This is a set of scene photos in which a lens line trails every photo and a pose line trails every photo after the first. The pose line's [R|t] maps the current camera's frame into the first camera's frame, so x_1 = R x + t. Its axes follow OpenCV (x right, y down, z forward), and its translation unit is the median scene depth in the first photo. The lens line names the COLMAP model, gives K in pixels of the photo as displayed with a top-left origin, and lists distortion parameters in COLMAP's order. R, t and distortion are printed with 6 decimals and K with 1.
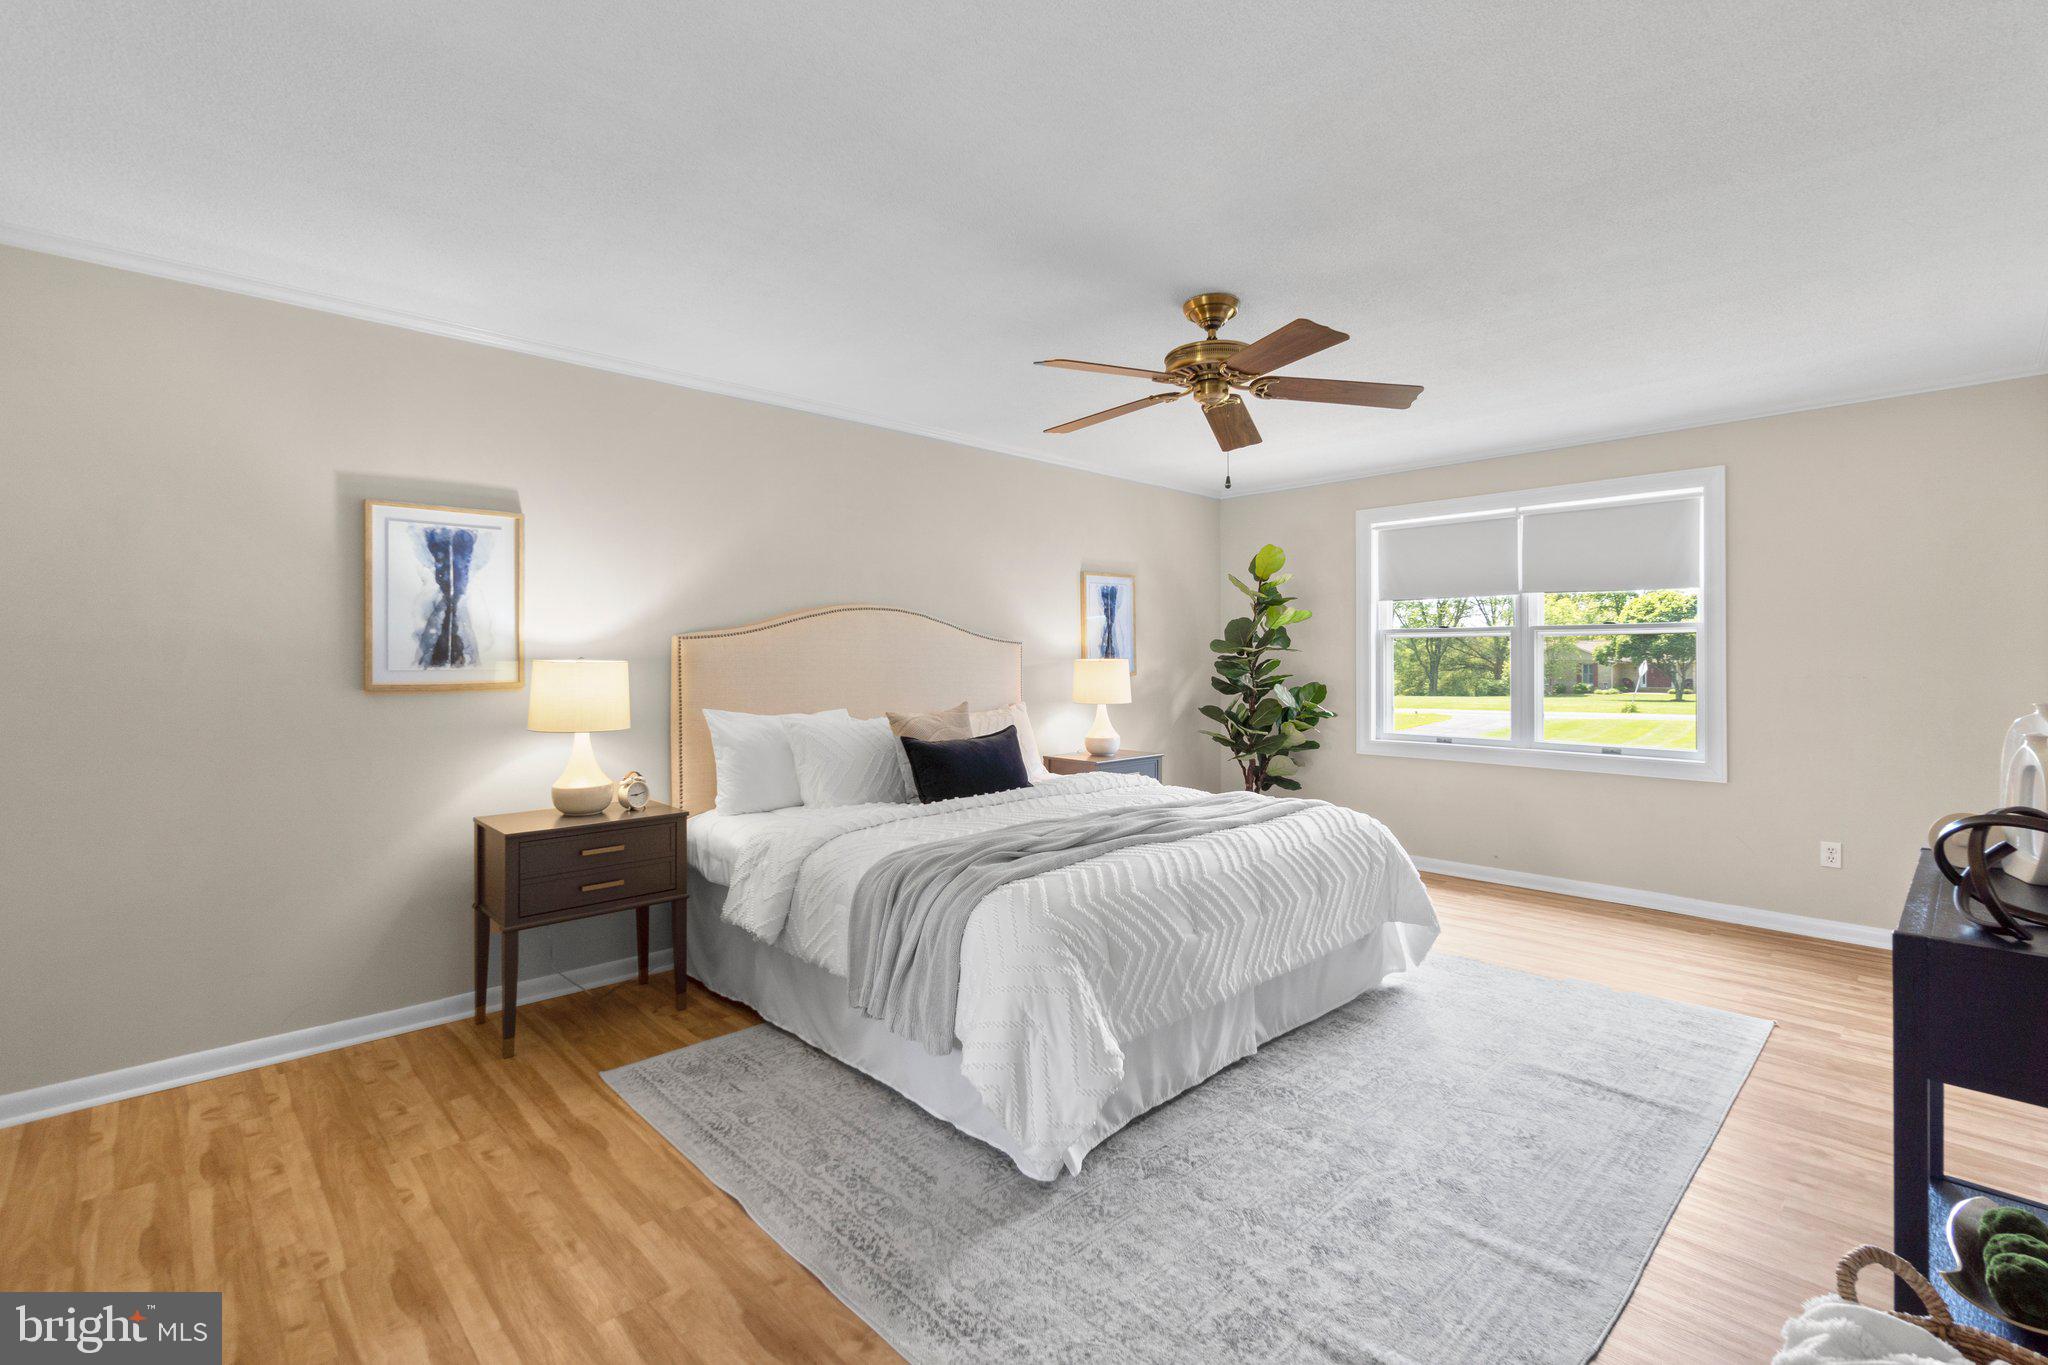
lens RADIAL K [[904.0, 0, 1024.6], [0, 904.0, 661.8], [0, 0, 1]] dist [0.001795, 0.000344]
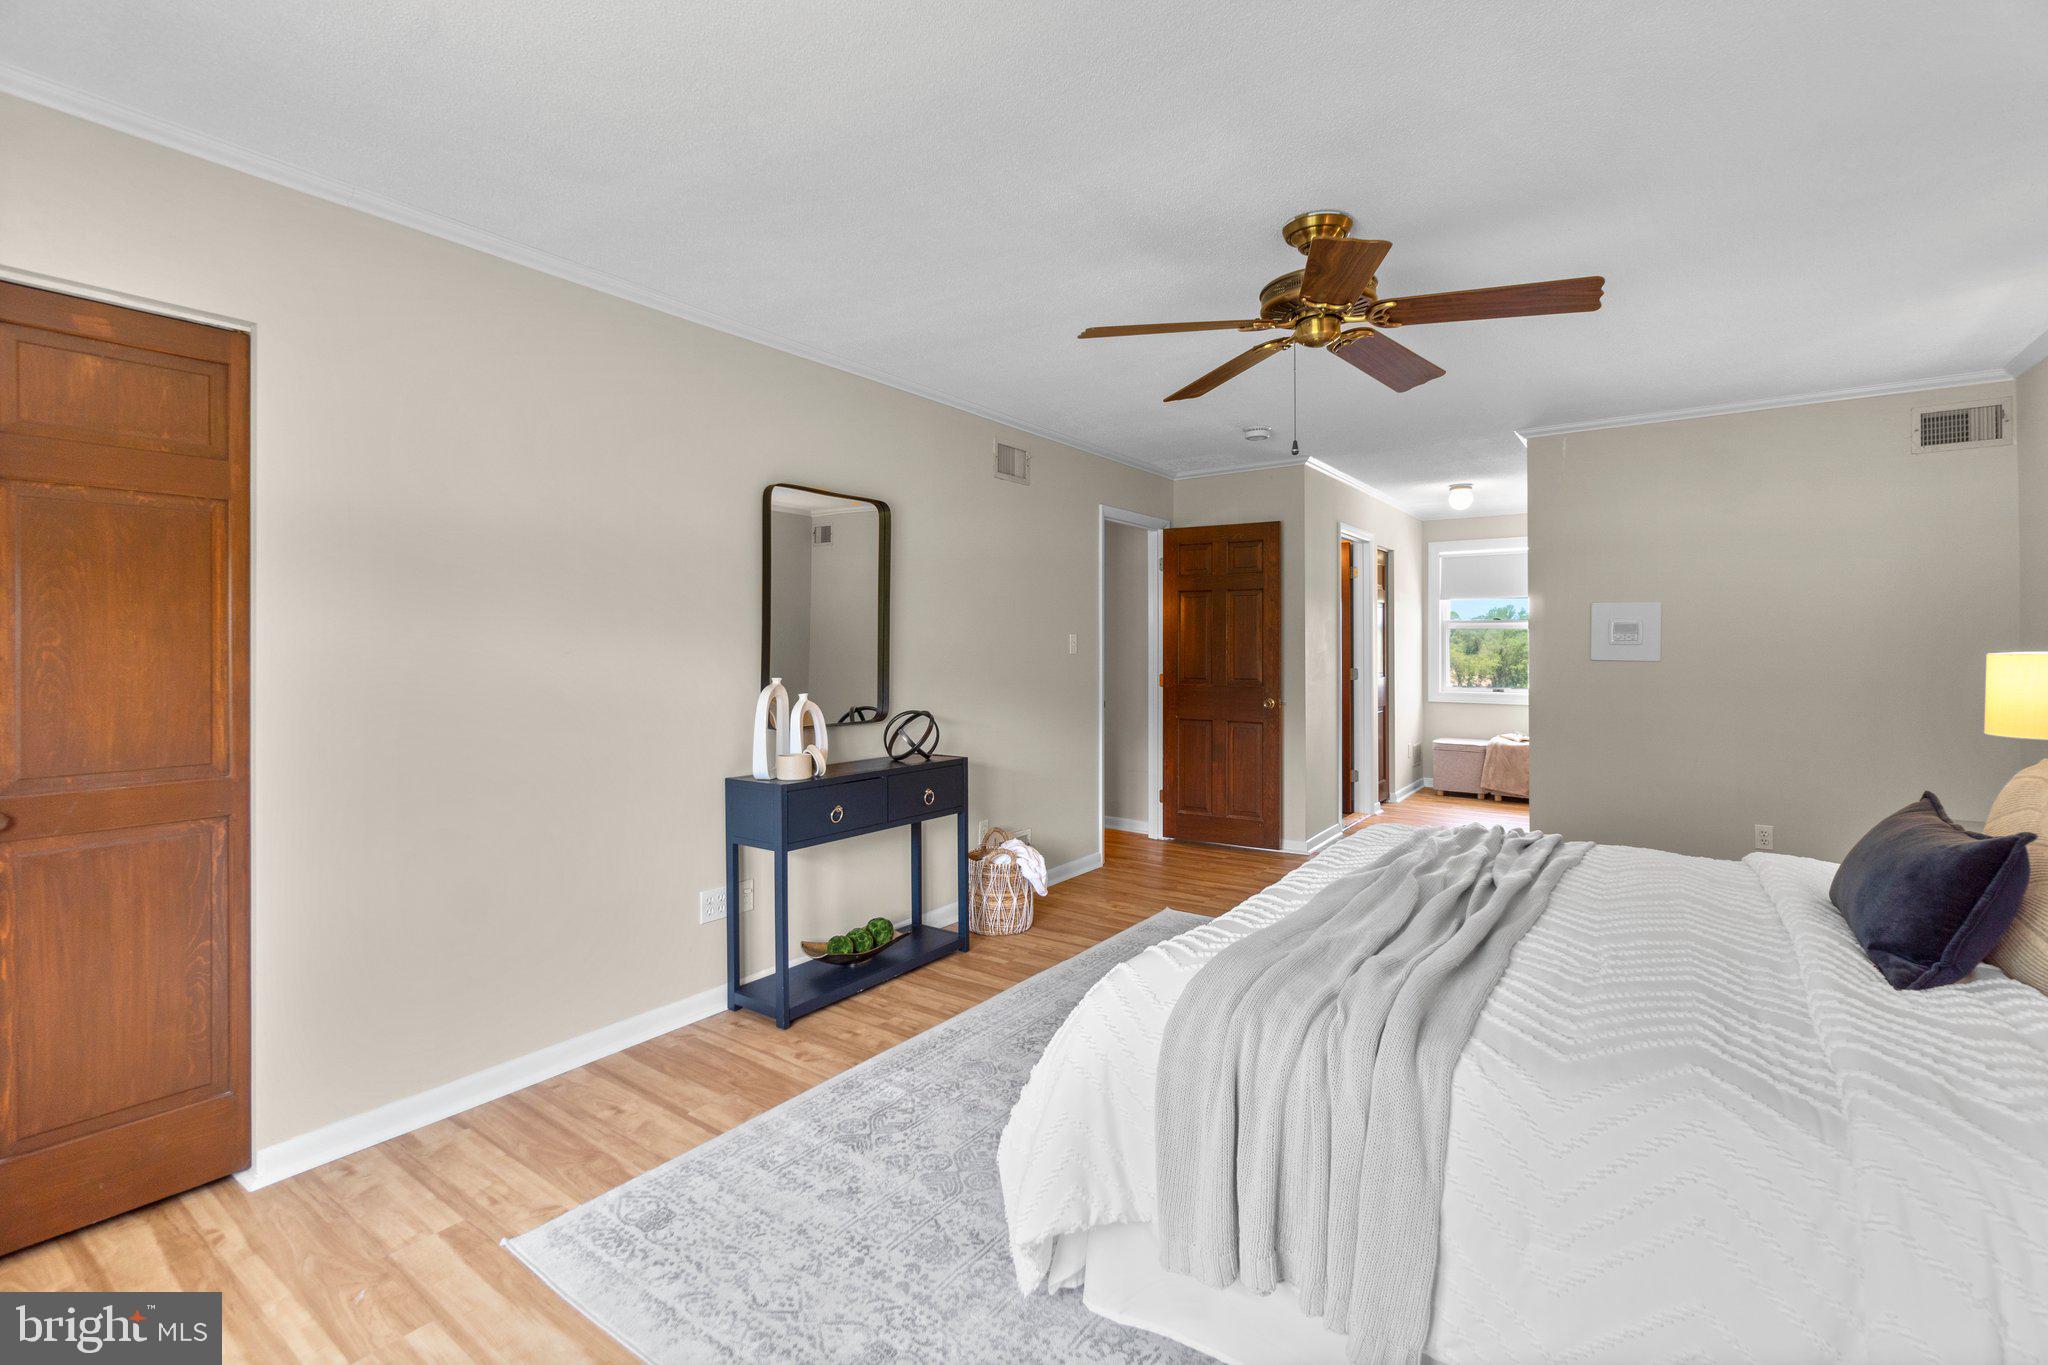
lens RADIAL K [[894.8, 0, 1030.6], [0, 894.8, 621.2], [0, 0, 1]] dist [0.002589, 0.000089]
pose [[-0.984233, -0.003647, -0.176841, 0.539600], [0.001326, 0.999607, -0.027996, -0.005233], [0.176873, -0.027789, -0.983841, 1.542349]]
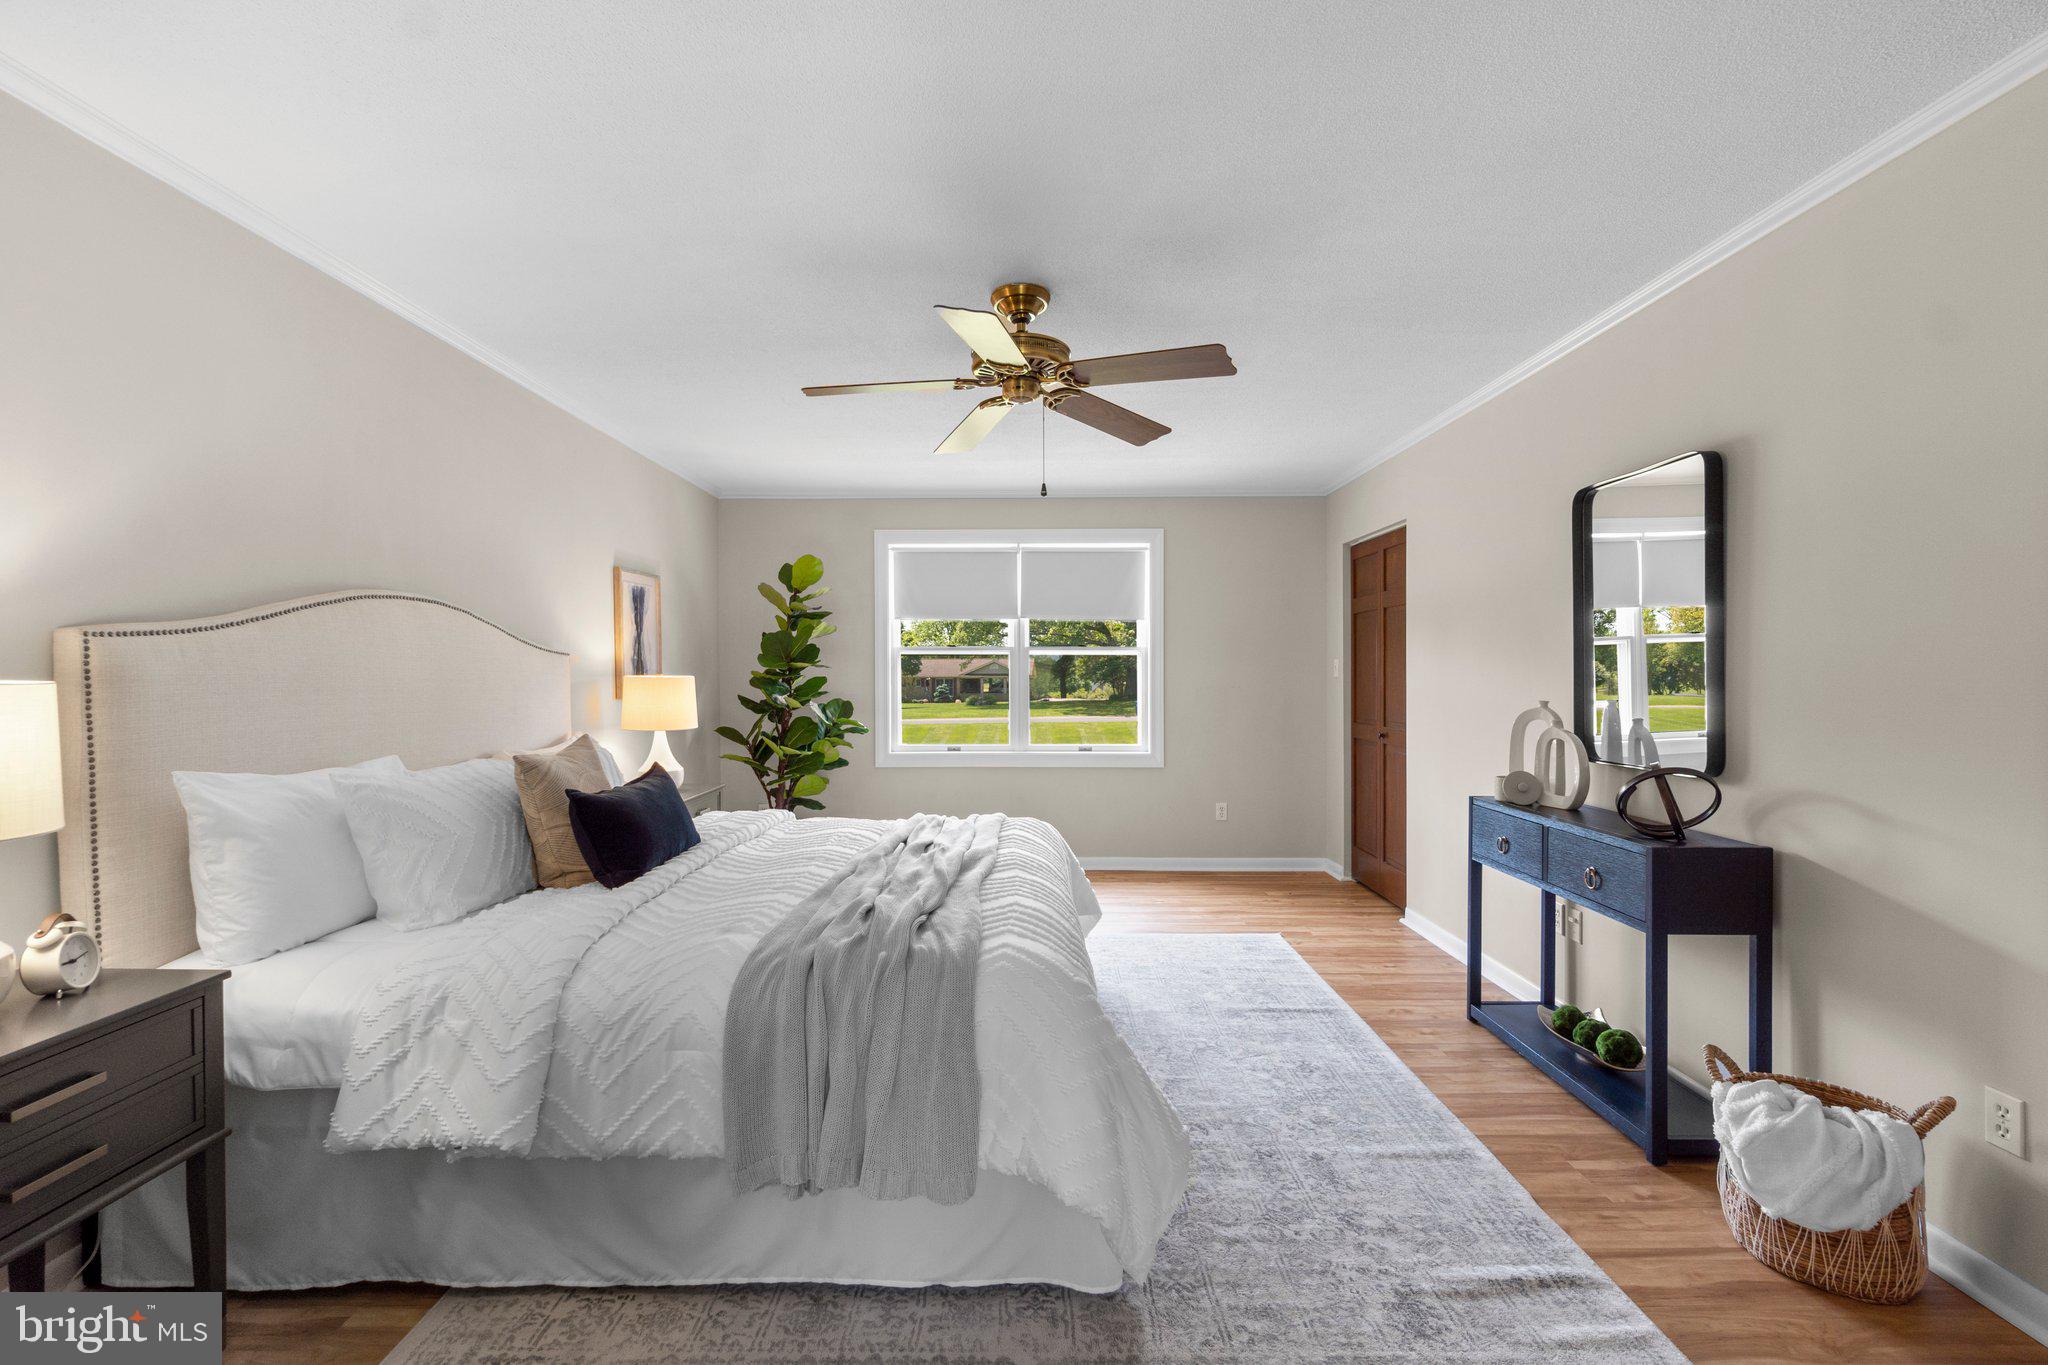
lens RADIAL K [[884.1, 0, 1020.0], [0, 884.1, 692.6], [0, 0, 1]] dist [-0.002800, -0.000017]
pose [[0.700353, -0.014715, 0.713645, -0.391631], [0.003092, 0.999841, 0.017582, -0.000935], [-0.713790, -0.010107, 0.700287, 0.306294]]
